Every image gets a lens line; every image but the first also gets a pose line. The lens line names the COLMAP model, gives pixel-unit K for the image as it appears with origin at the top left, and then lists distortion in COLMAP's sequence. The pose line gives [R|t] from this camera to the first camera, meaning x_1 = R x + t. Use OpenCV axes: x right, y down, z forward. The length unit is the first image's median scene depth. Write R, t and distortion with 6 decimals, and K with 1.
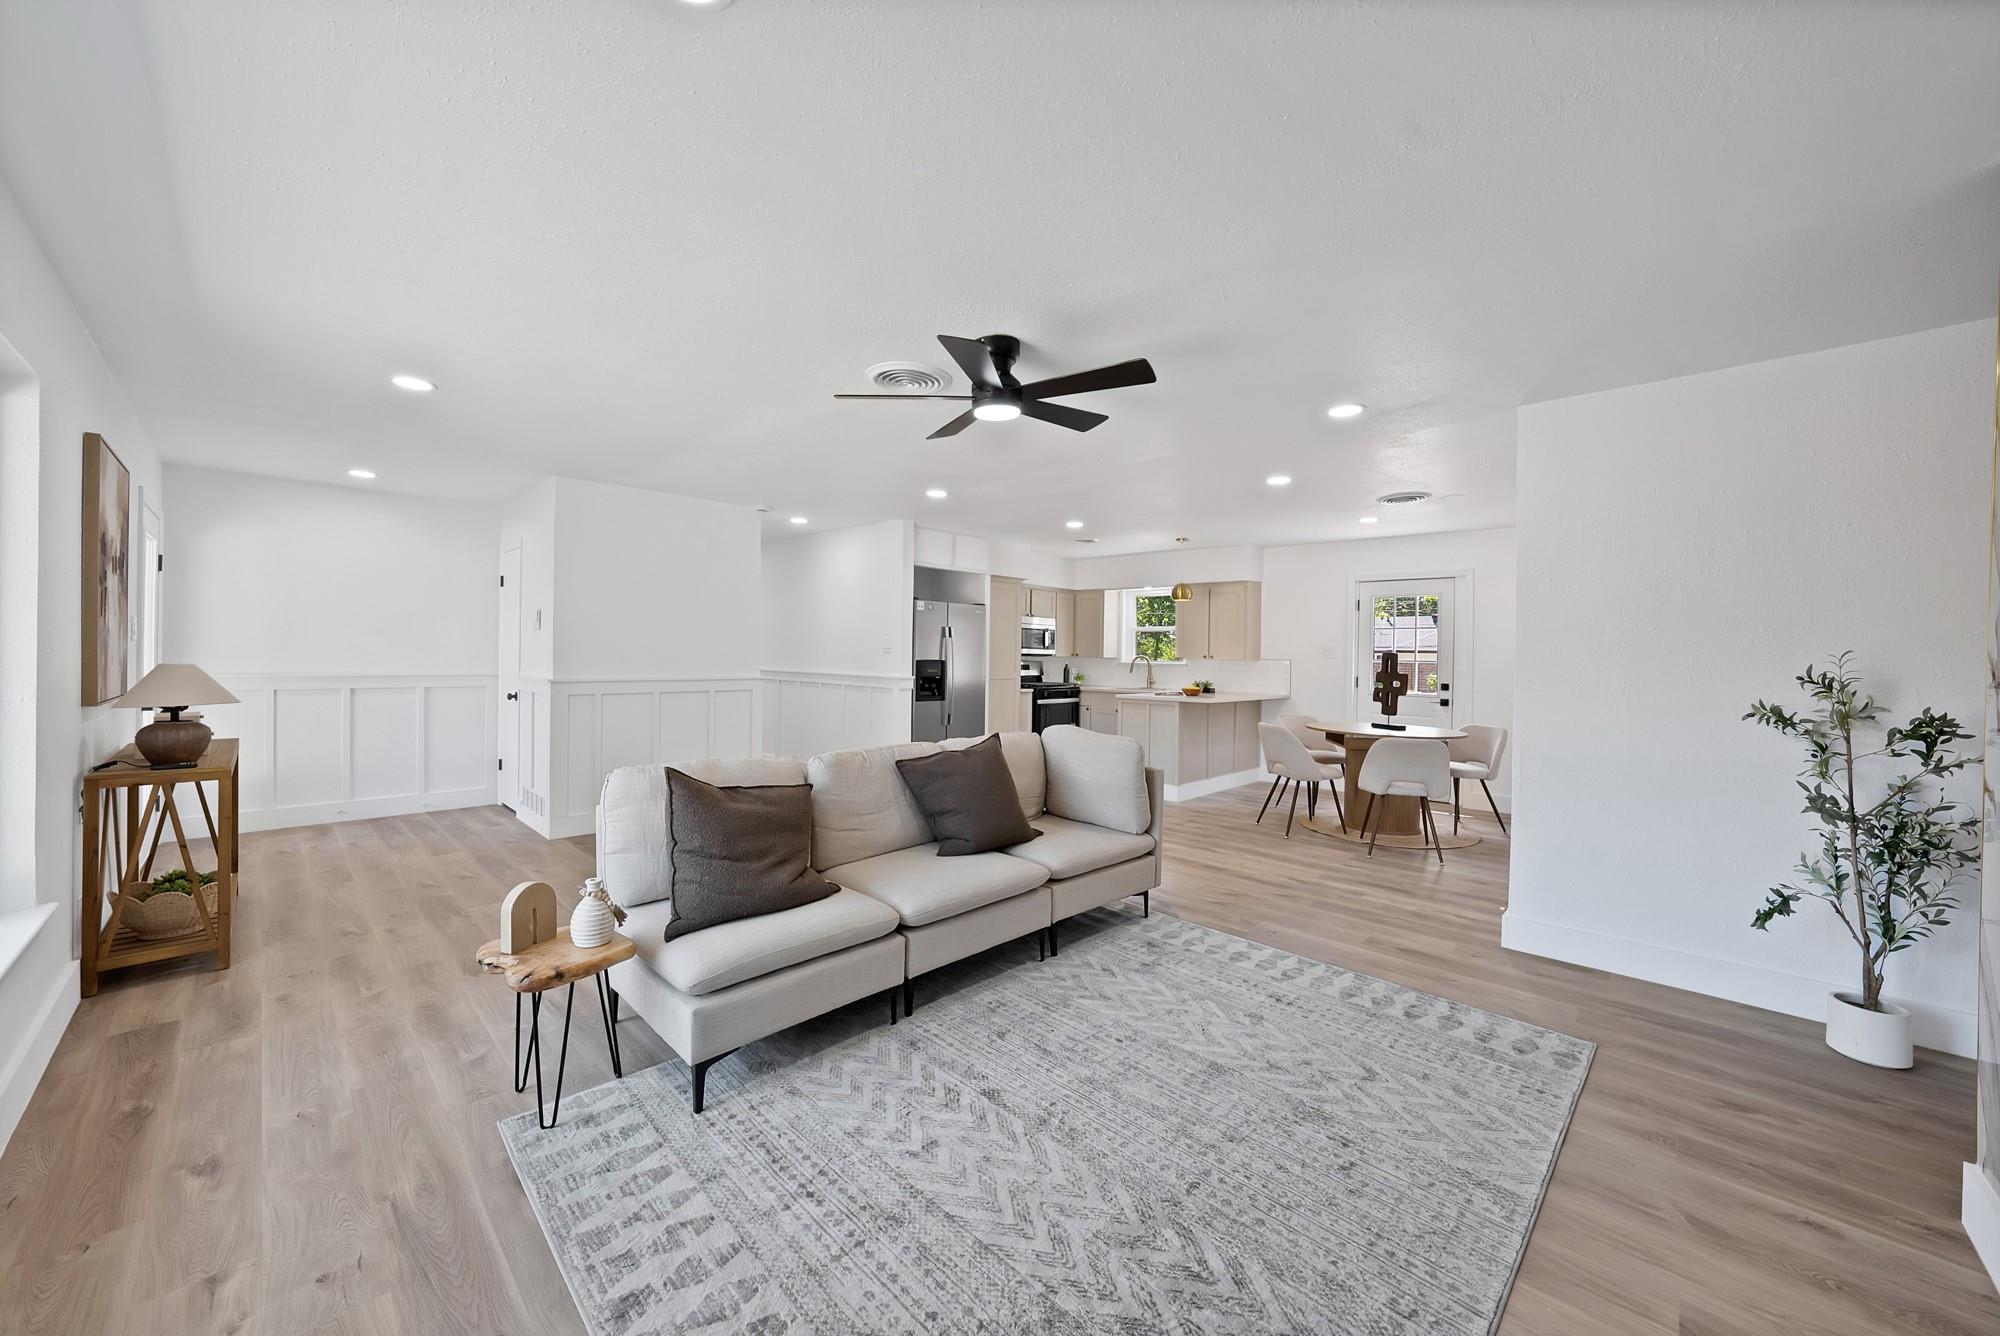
lens RADIAL K [[725.5, 0, 1006.4], [0, 725.5, 657.8], [0, 0, 1]] dist [-0.009033, 0.000581]
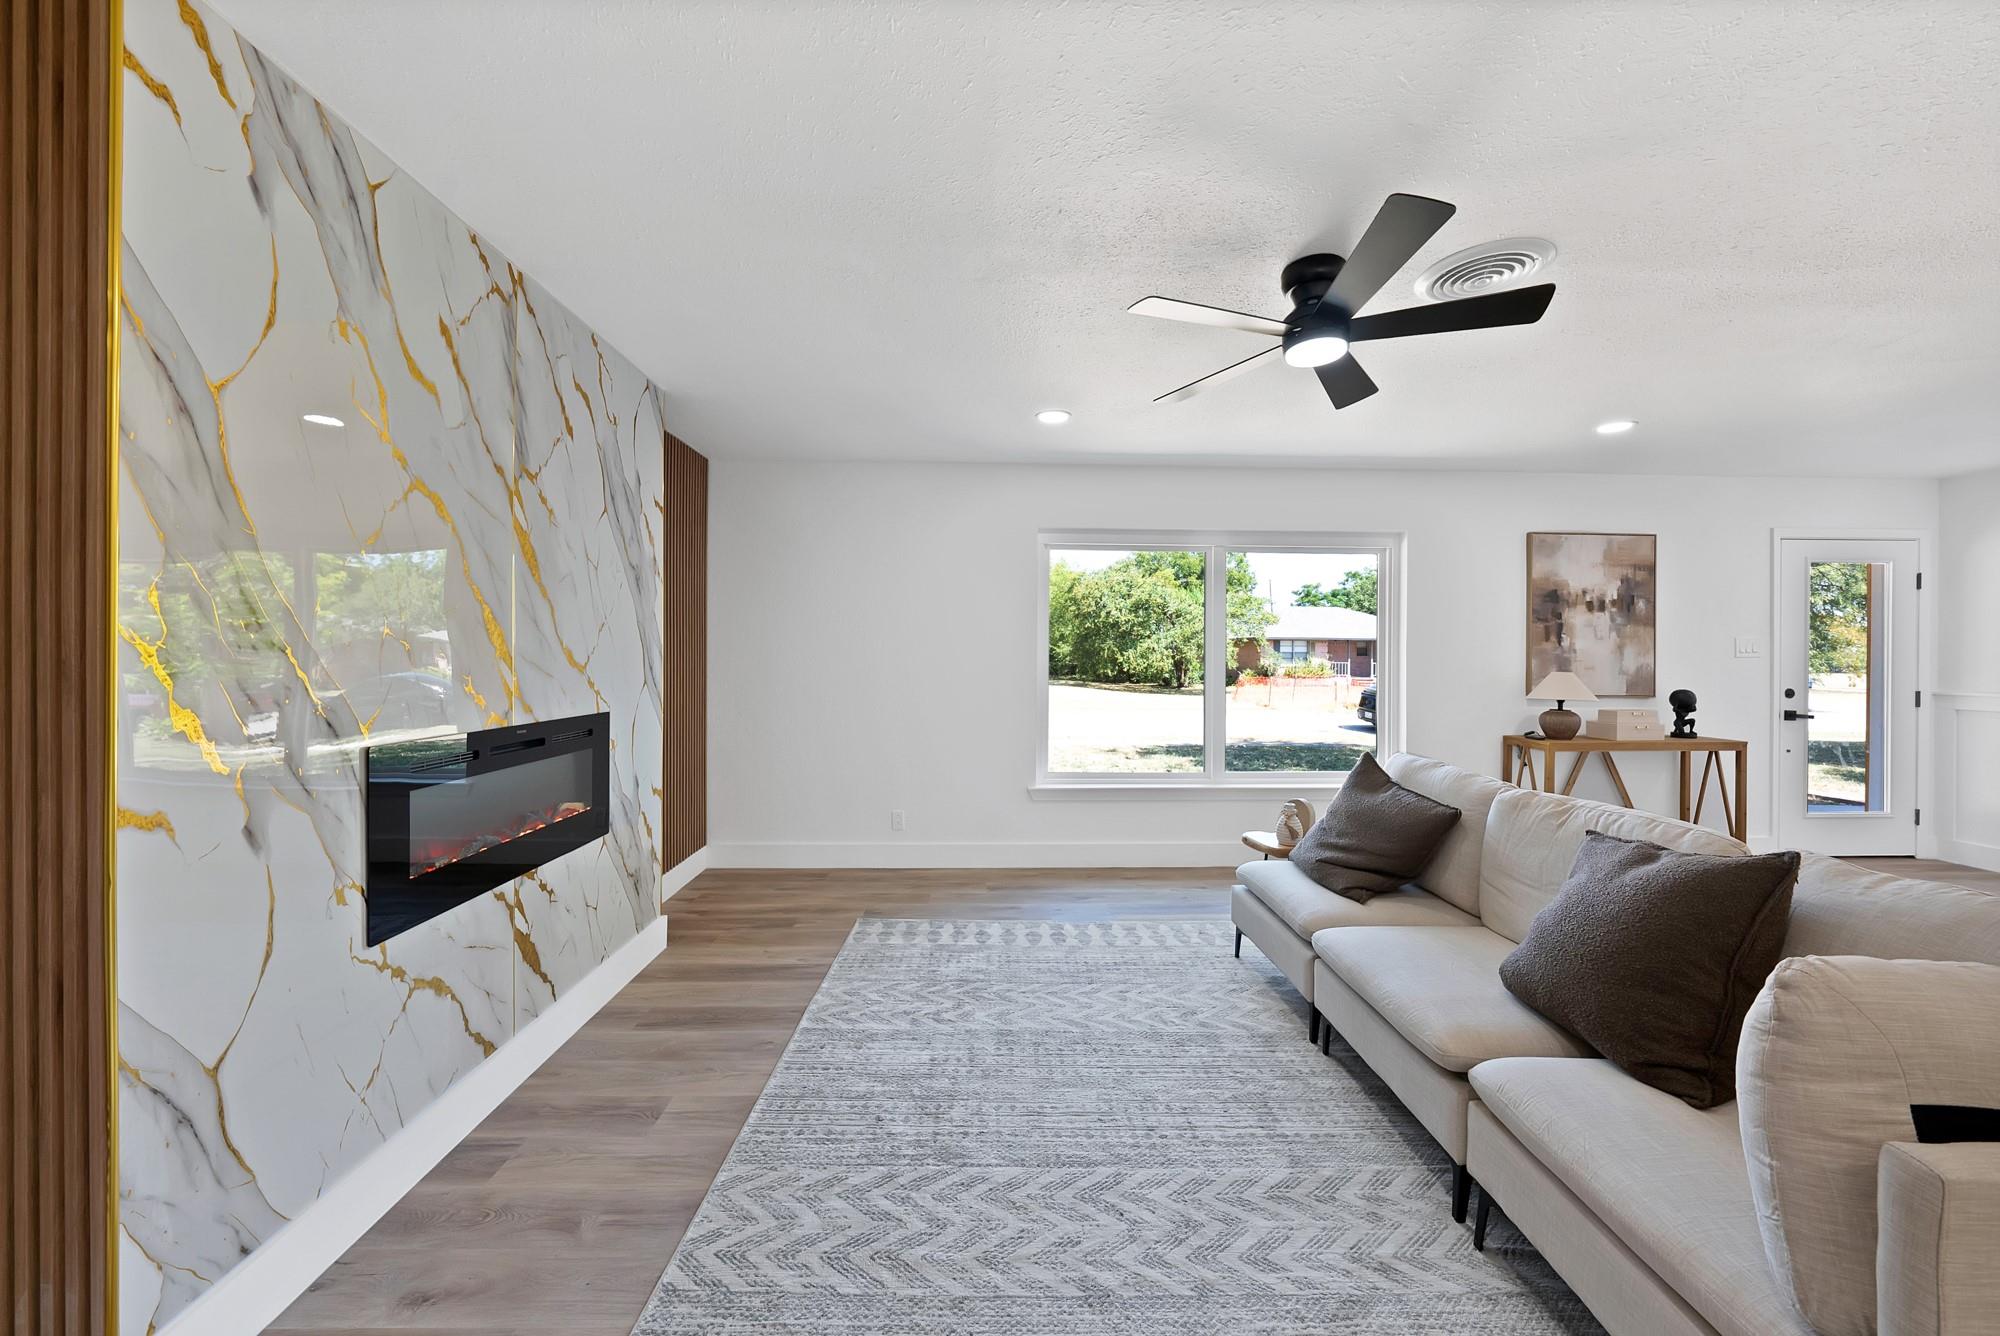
lens RADIAL K [[725.5, 0, 1009.0], [0, 725.5, 663.0], [0, 0, 1]] dist [-0.009033, 0.000581]
pose [[-0.699729, -0.011058, -0.714323, 0.906644], [-0.009763, 0.999935, -0.005916, 0.012537], [0.714342, 0.002835, -0.699791, 1.528302]]
